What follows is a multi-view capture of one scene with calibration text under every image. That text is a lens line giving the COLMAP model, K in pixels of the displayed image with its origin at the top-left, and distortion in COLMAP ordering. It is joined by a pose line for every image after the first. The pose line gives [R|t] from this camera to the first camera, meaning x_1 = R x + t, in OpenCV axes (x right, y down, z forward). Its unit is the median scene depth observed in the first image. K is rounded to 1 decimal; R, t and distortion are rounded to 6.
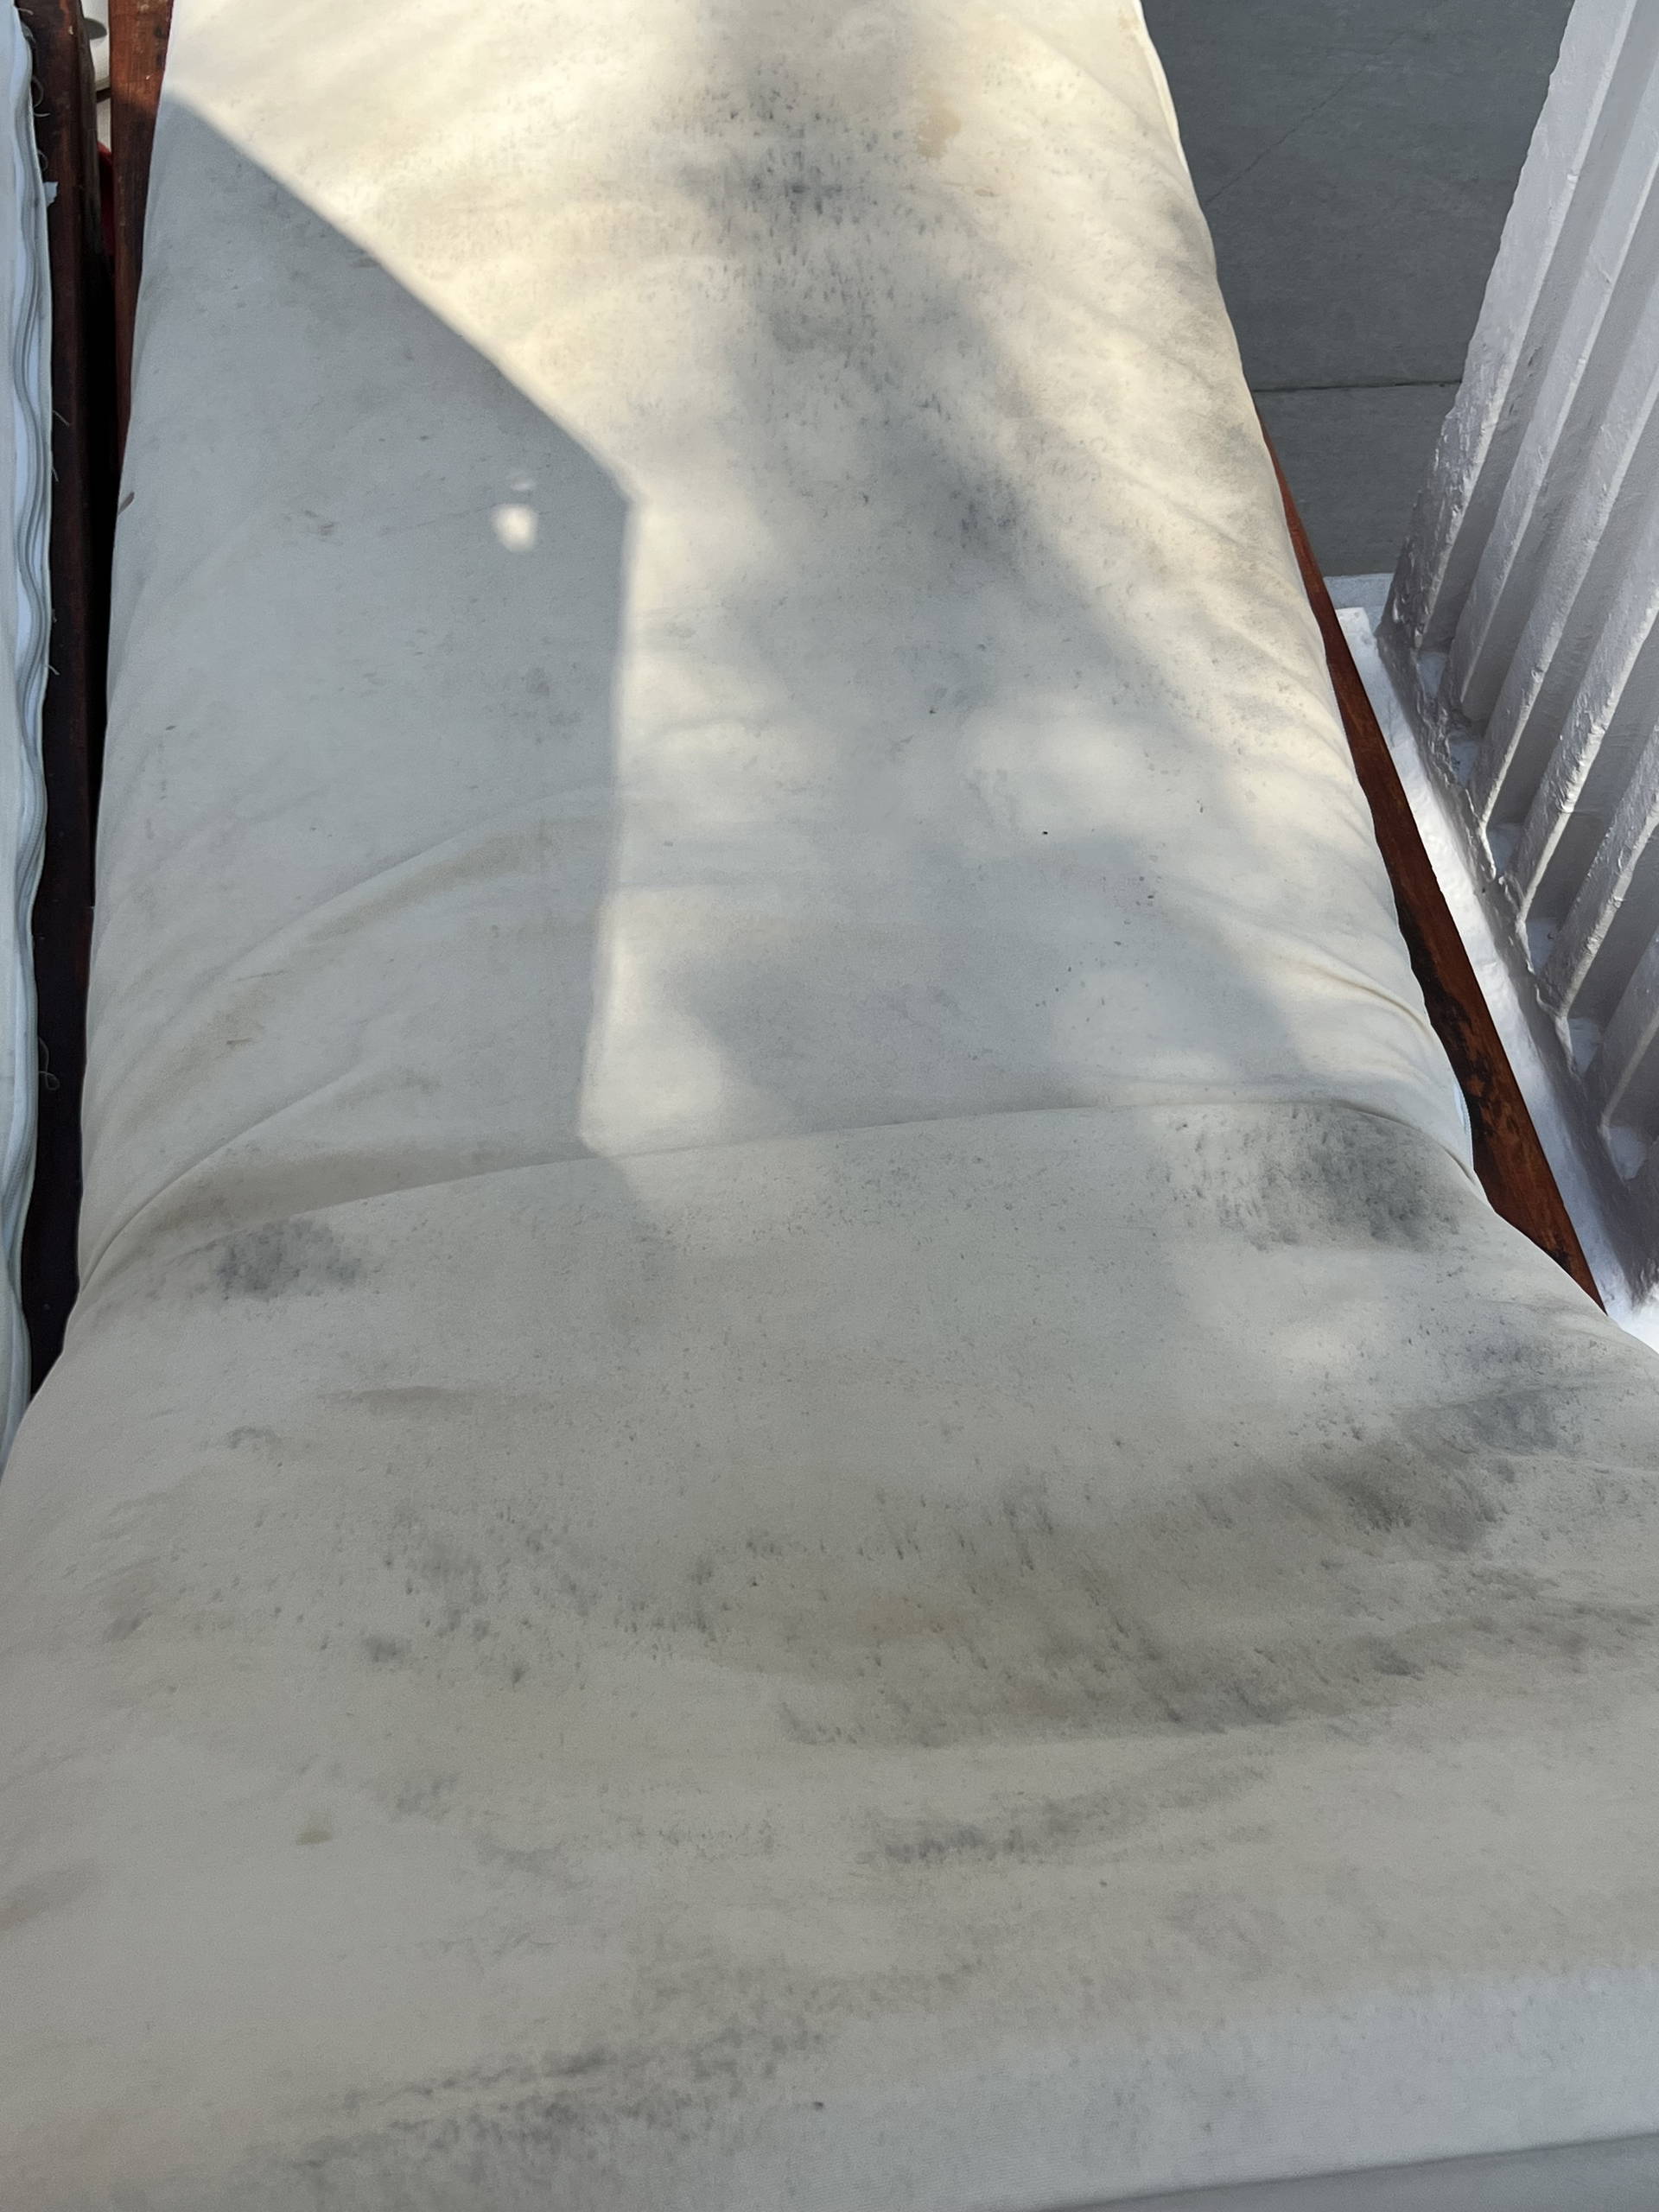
lens RADIAL K [[2664.0, 0, 829.5], [0, 2664.0, 1106.0], [0, 0, 1]] dist [-0.015265, -0.039830]
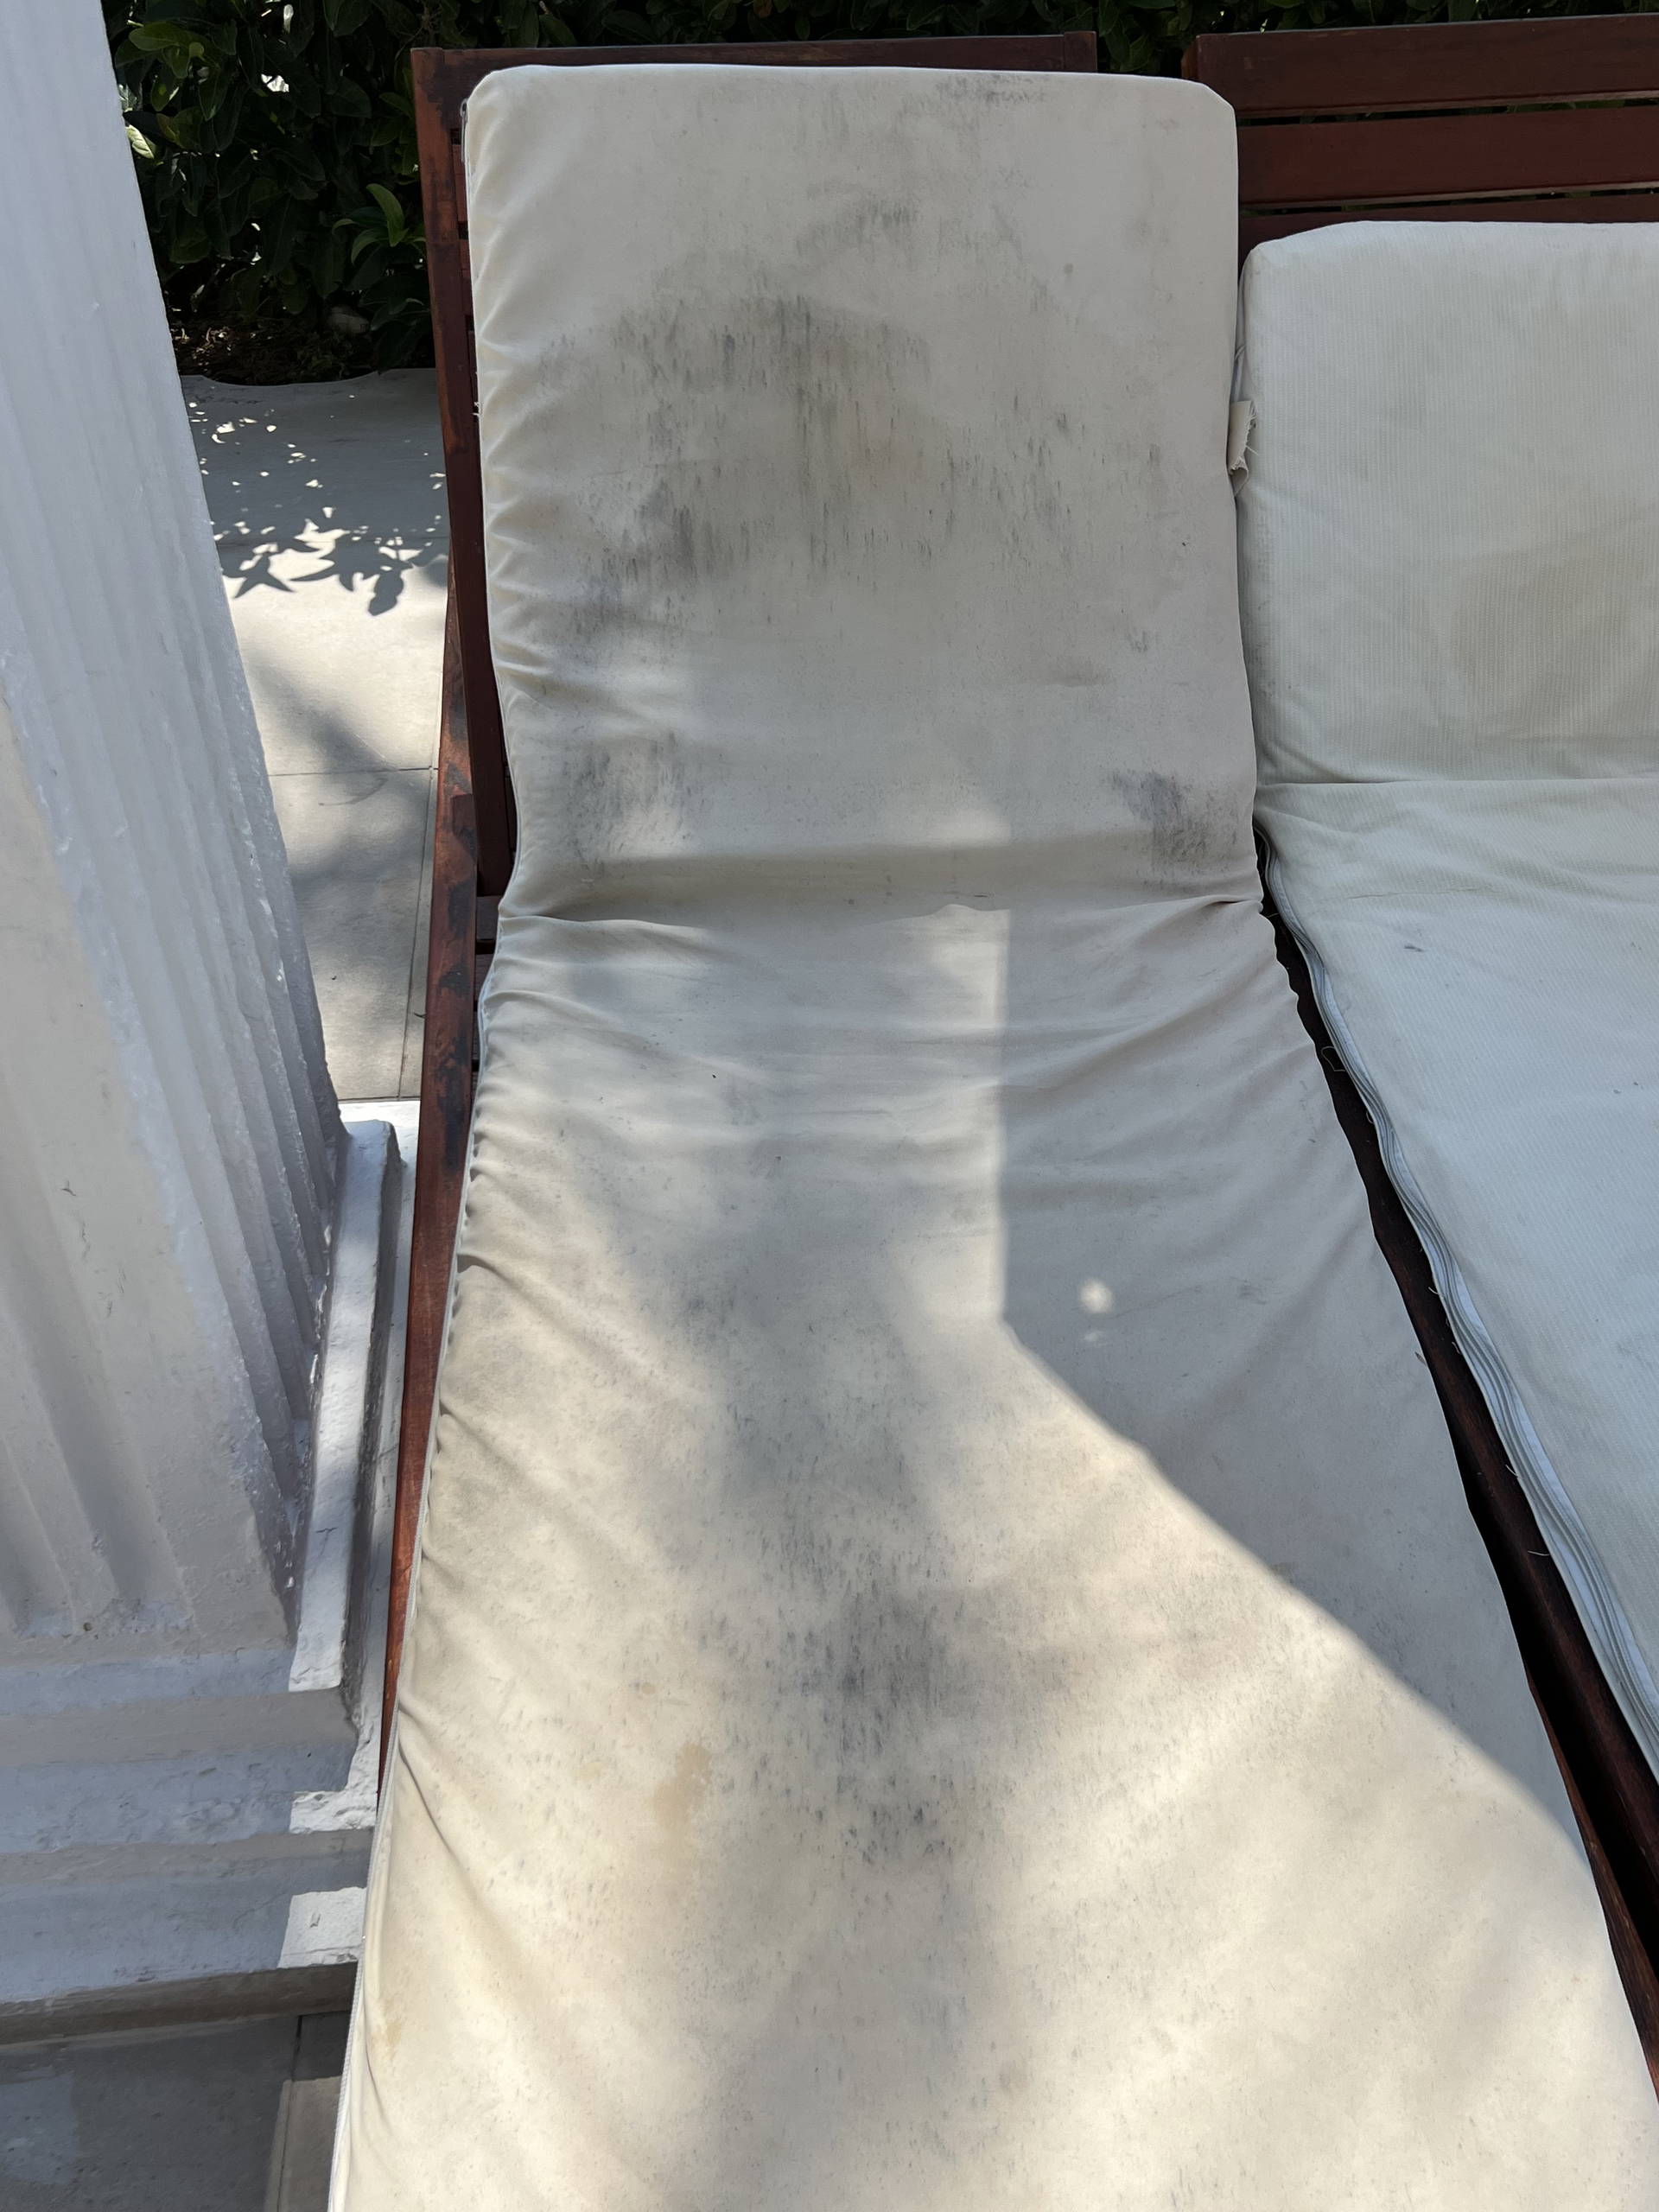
lens RADIAL K [[2067.6, 0, 829.5], [0, 2067.6, 1106.0], [0, 0, 1]] dist [0.002656, 0.004128]
pose [[-0.995854, -0.090699, -0.006945, 0.019198], [0.004544, -0.125863, 0.992037, -1.069092], [-0.090851, 0.987893, 0.125753, 0.736926]]
